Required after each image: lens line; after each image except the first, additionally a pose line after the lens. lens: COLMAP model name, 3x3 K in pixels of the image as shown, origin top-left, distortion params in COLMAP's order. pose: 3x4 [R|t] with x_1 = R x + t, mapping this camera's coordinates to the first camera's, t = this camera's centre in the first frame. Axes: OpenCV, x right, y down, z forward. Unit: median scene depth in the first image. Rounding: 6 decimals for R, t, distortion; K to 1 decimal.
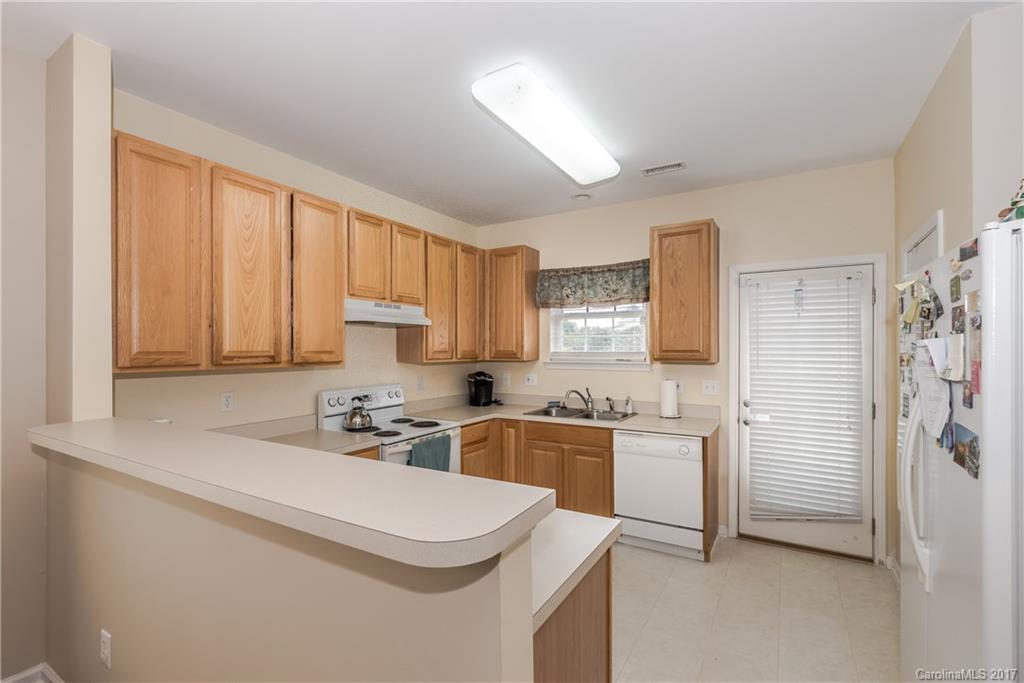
lens RADIAL K [[448.7, 0, 512.0], [0, 448.7, 341.5], [0, 0, 1]] dist [0.000748, 0.000055]
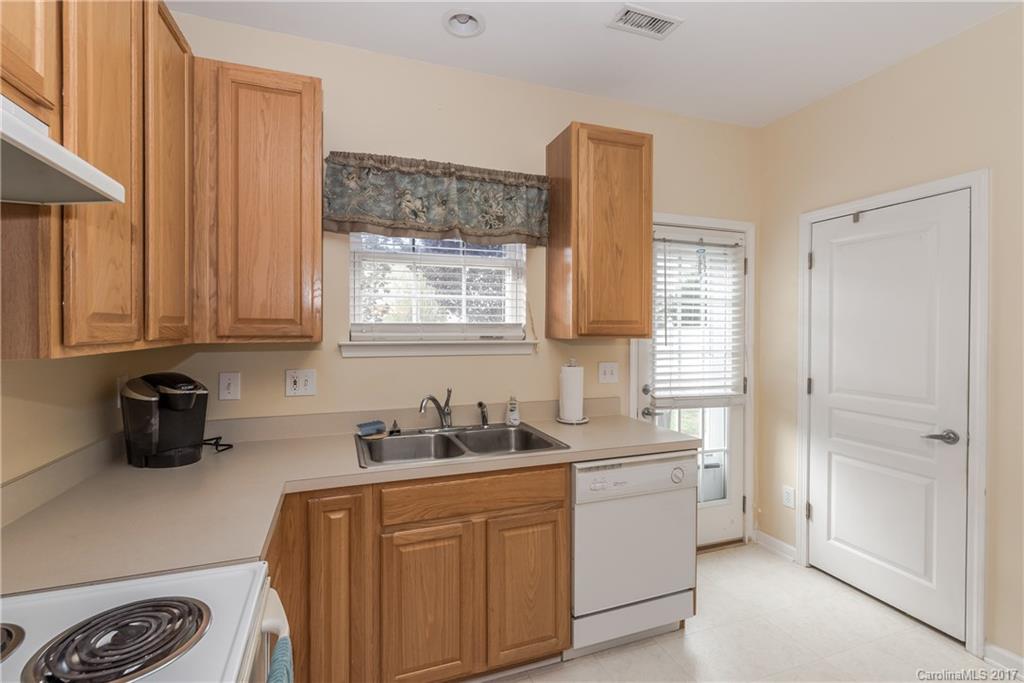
lens RADIAL K [[447.1, 0, 508.5], [0, 447.1, 327.9], [0, 0, 1]] dist [0.001870, 0.000116]
pose [[0.644504, -0.000772, 0.764600, -0.202451], [-0.016677, 0.999747, 0.015067, 0.020012], [-0.764419, -0.022462, 0.644328, 0.606082]]
